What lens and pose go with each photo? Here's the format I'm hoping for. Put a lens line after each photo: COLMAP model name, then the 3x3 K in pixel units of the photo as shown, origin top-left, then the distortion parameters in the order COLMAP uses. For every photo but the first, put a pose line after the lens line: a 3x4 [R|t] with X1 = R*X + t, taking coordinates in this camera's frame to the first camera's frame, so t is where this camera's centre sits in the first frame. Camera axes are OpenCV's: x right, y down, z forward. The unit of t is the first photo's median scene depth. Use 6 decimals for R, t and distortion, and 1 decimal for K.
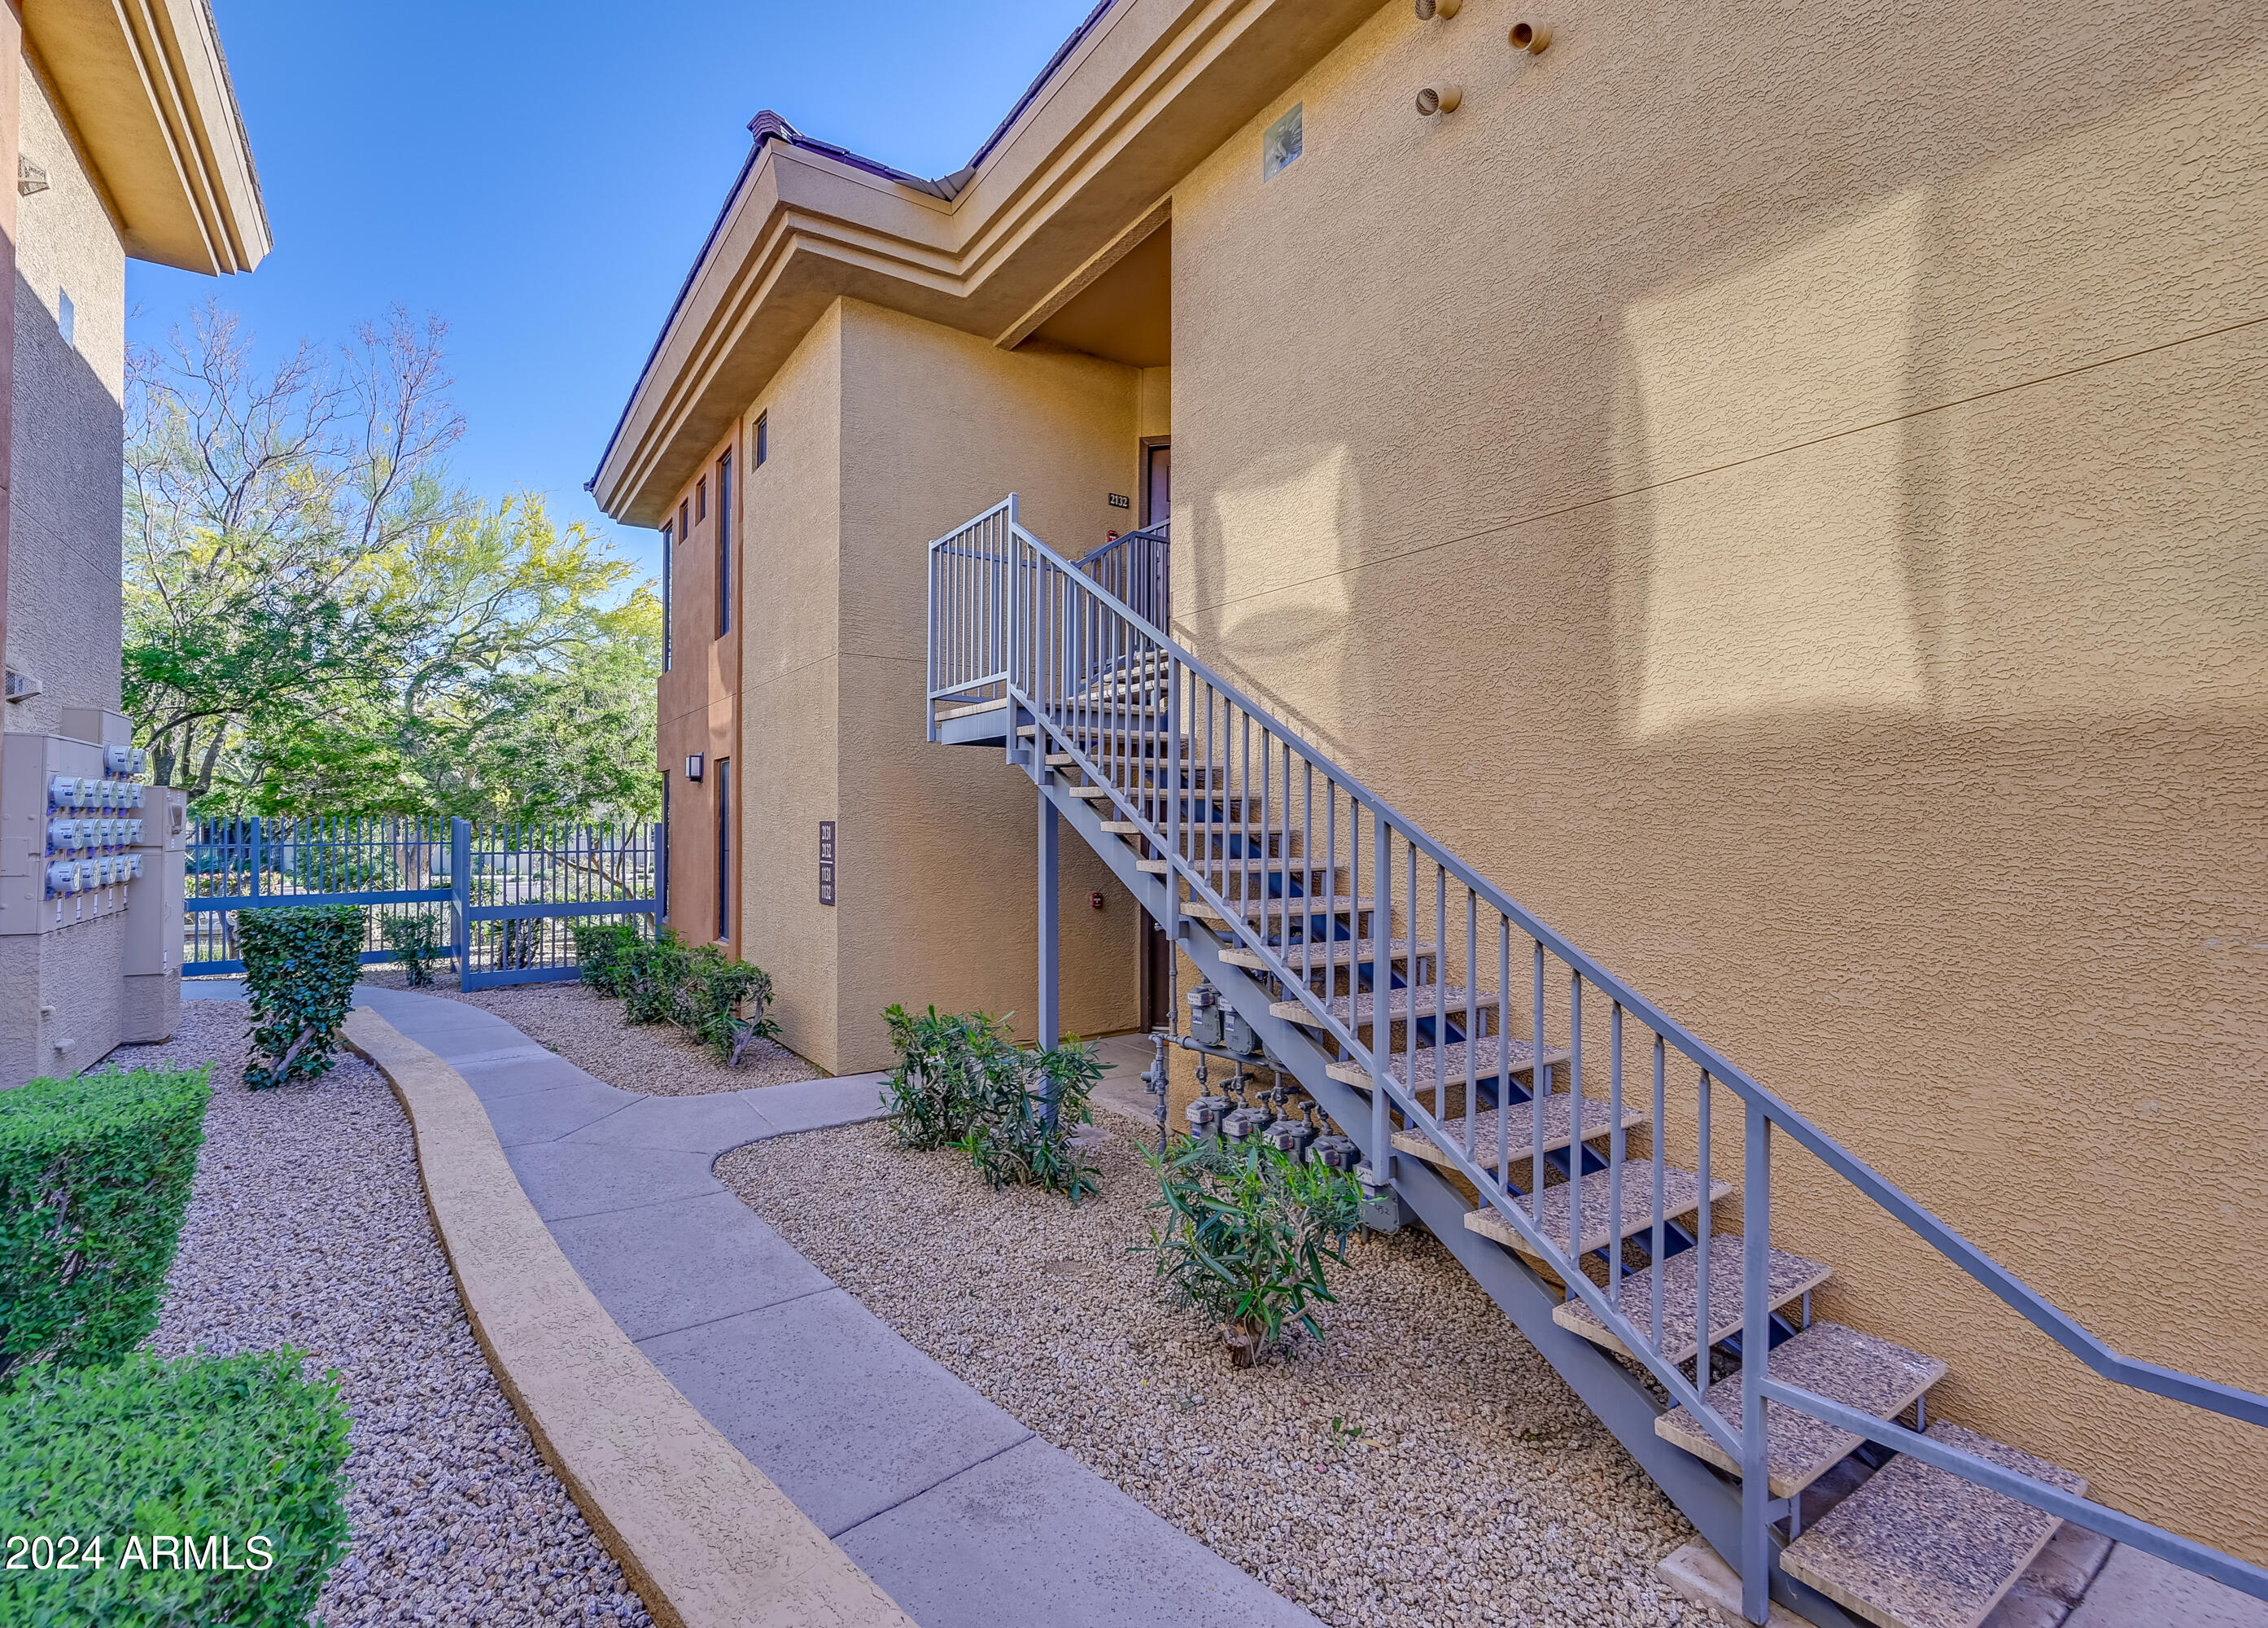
lens RADIAL K [[1011.4, 0, 1134.8], [0, 1011.4, 820.8], [0, 0, 1]] dist [-0.002730, 0.000929]
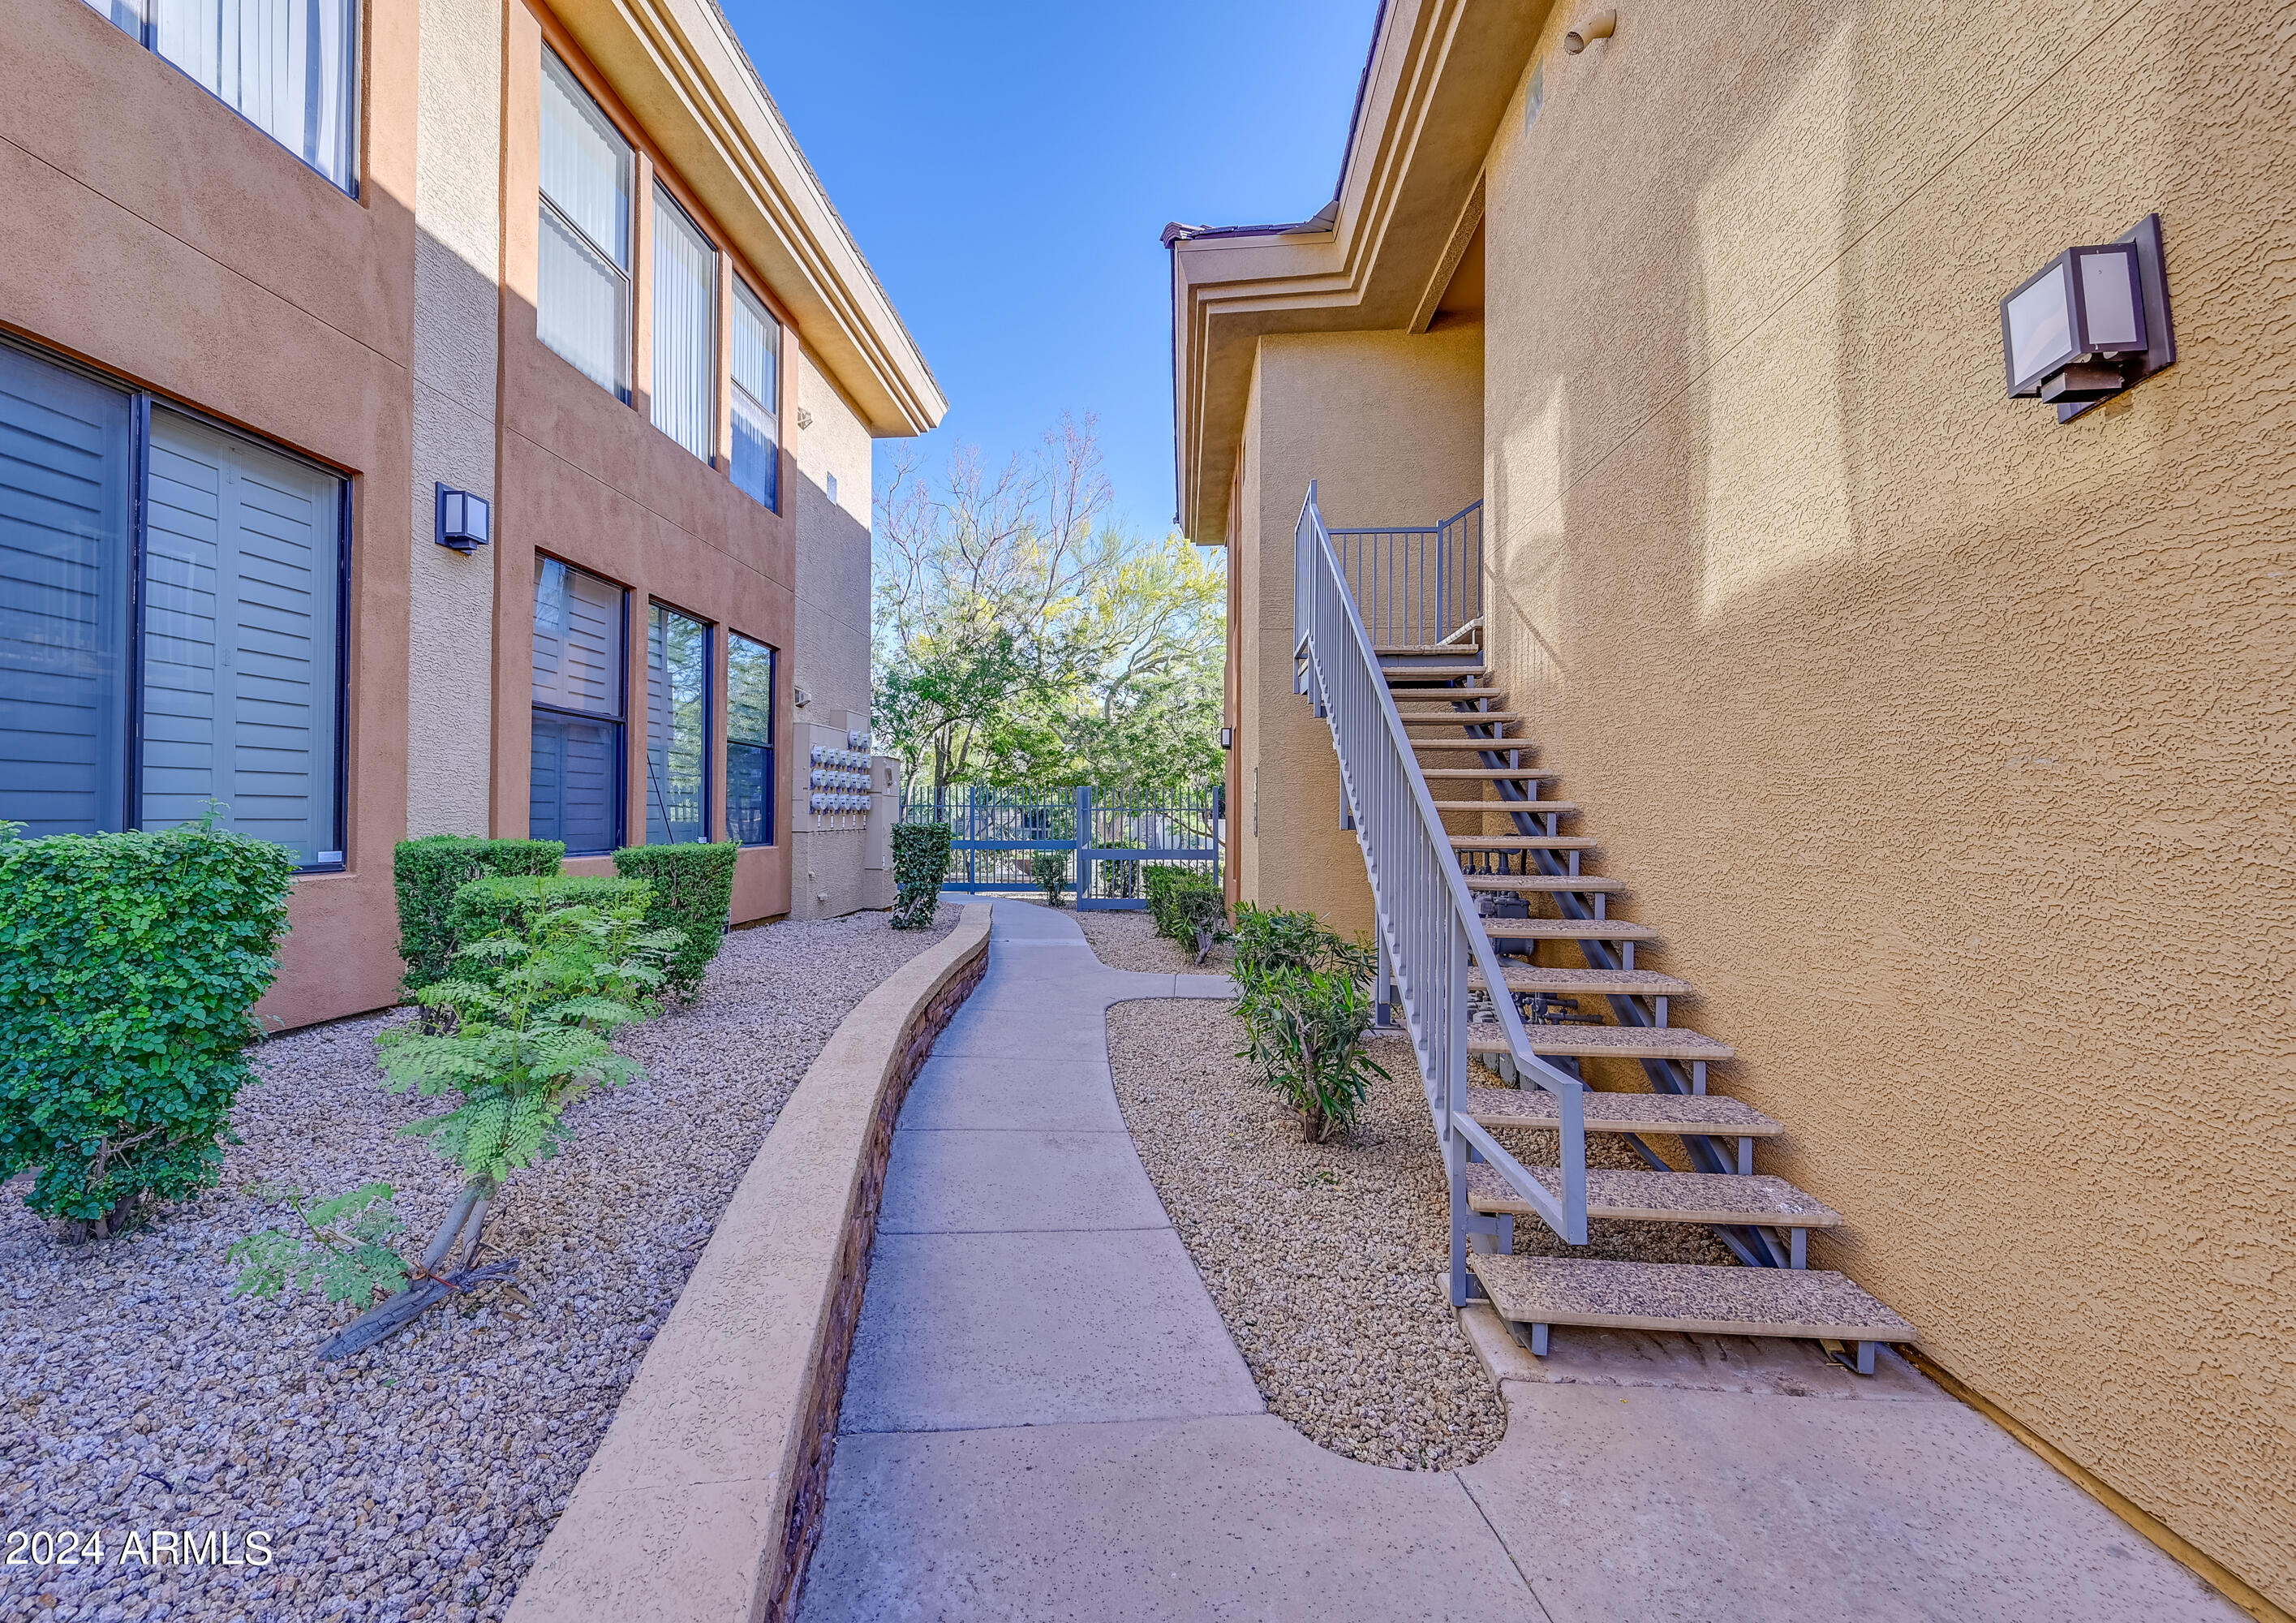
lens RADIAL K [[1047.7, 0, 1140.4], [0, 1047.7, 811.6], [0, 0, 1]] dist [0.000906, 0.000132]
pose [[0.793664, -0.009075, -0.608289, 0.472843], [0.008513, 0.999957, -0.003810, 0.075474], [0.608297, -0.002154, 0.793706, -0.120064]]
